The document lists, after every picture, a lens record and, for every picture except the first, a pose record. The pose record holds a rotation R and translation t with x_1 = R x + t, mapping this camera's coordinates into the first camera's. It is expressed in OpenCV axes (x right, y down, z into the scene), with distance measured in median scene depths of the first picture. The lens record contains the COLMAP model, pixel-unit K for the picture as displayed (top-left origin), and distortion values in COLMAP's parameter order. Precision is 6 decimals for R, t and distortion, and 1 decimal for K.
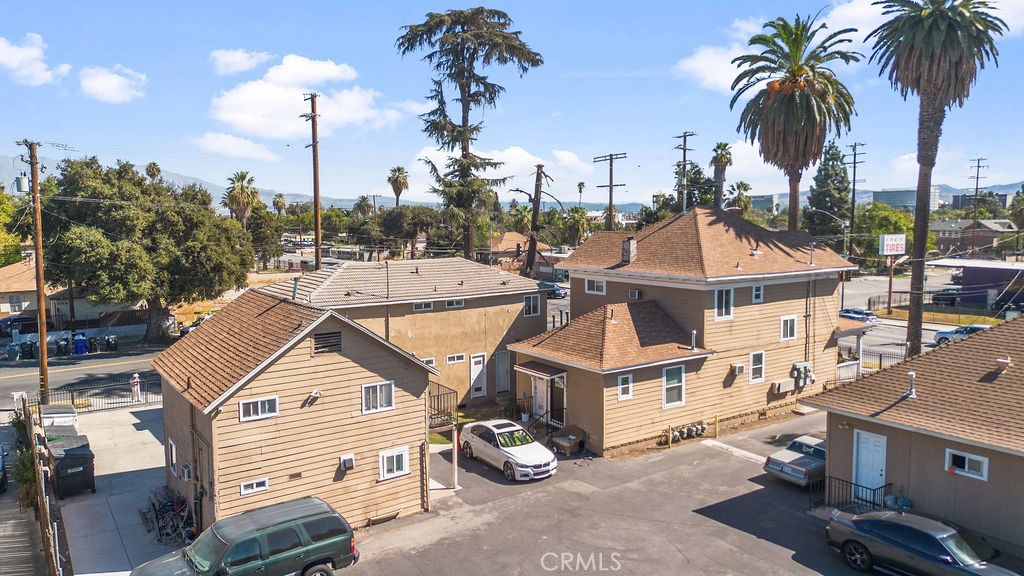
lens RADIAL K [[725.0, 0, 511.1], [0, 725.0, 281.8], [0, 0, 1]] dist [0.068031, -0.063689]
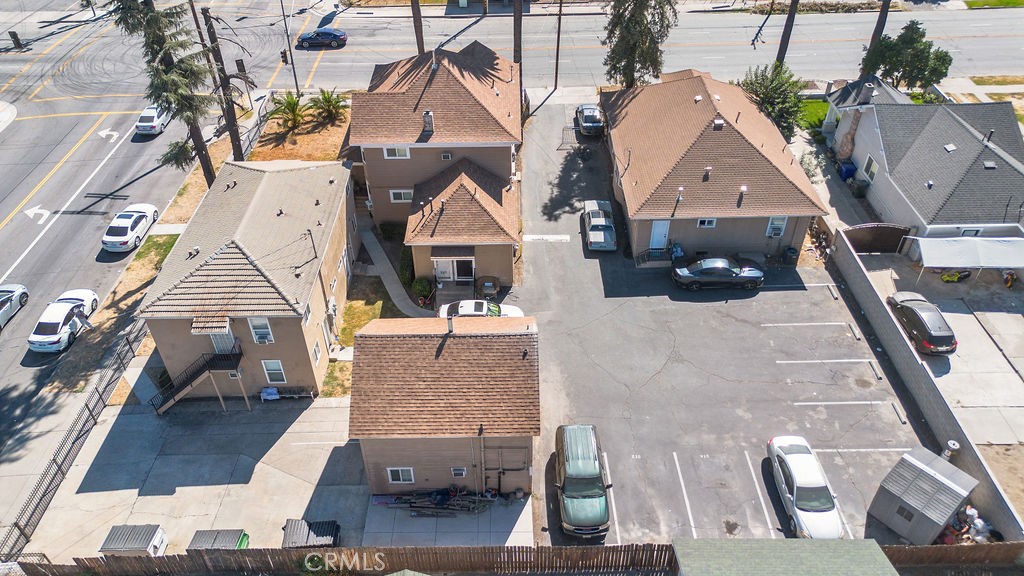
lens RADIAL K [[725.0, 0, 509.9], [0, 725.0, 286.2], [0, 0, 1]] dist [0.068031, -0.063689]
pose [[0.570469, -0.523208, 0.633102, -0.703164], [0.082062, 0.803288, 0.589910, -0.550873], [-0.817209, -0.284572, 0.501186, 0.206152]]
